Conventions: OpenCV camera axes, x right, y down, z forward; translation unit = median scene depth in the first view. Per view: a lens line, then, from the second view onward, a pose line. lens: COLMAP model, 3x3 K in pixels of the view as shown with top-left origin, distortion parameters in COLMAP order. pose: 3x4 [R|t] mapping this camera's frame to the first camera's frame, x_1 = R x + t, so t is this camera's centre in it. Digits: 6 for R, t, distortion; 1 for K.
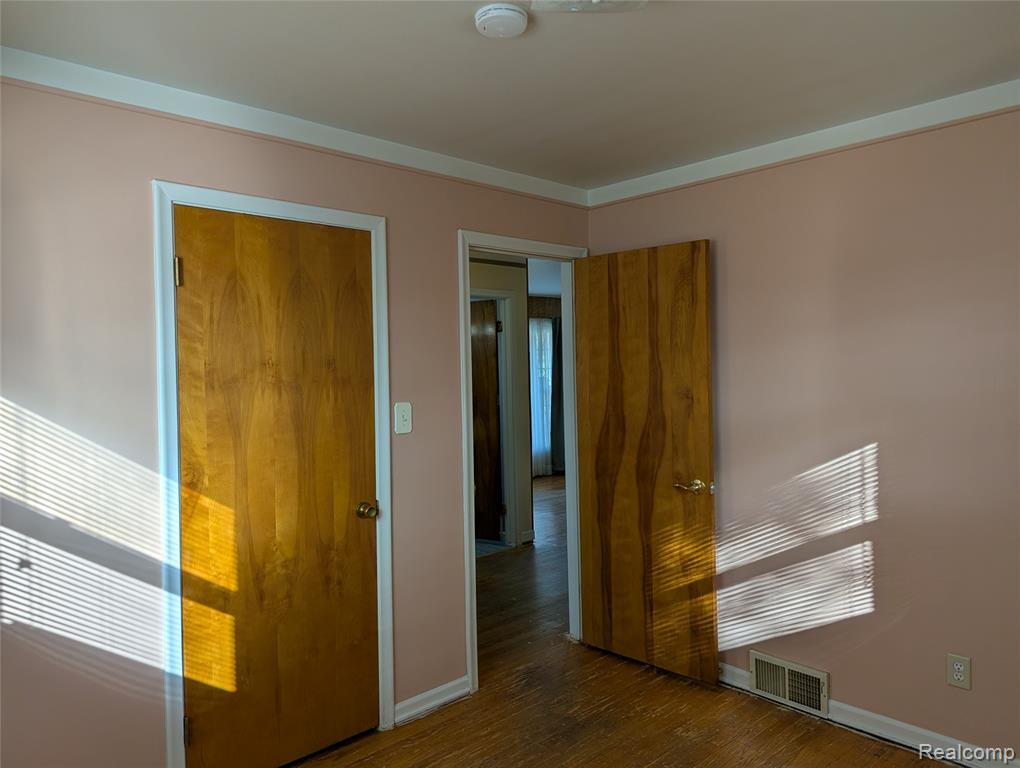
lens RADIAL K [[716.8, 0, 511.7], [0, 716.8, 376.7], [0, 0, 1]] dist [0.054035, -0.050771]
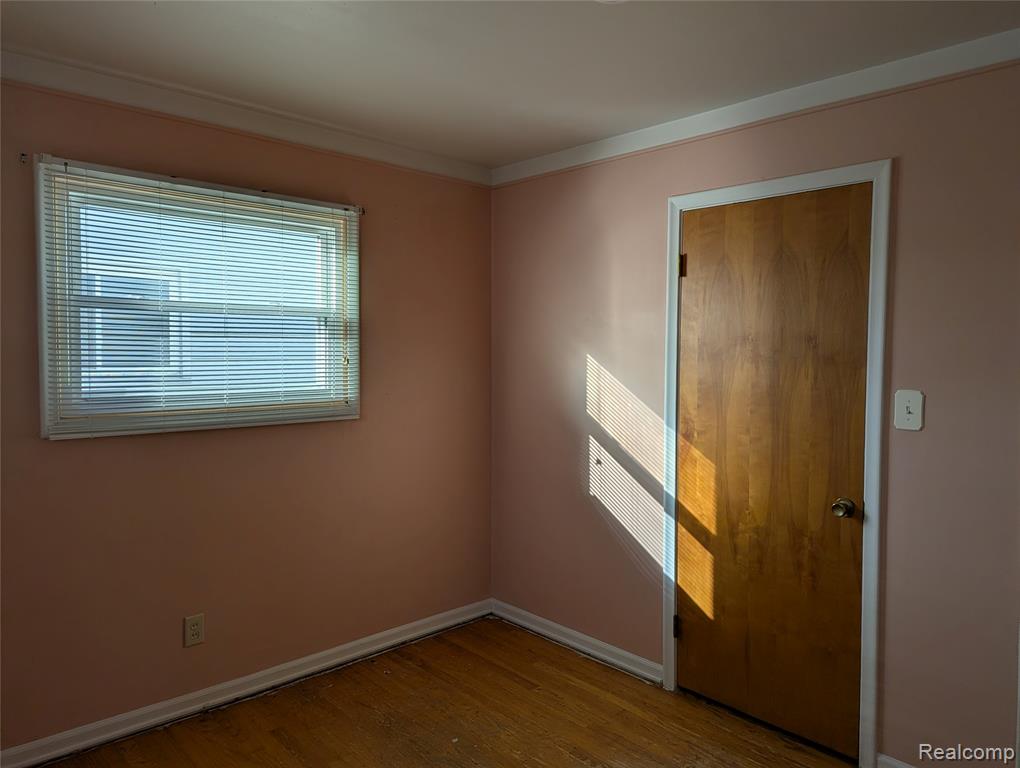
lens RADIAL K [[716.8, 0, 509.0], [0, 716.8, 393.1], [0, 0, 1]] dist [0.054035, -0.050771]
pose [[-0.013358, 0.080882, -0.996634, 0.748698], [-0.028084, 0.996300, 0.081231, -0.015087], [0.999516, 0.029075, -0.011037, 0.670141]]
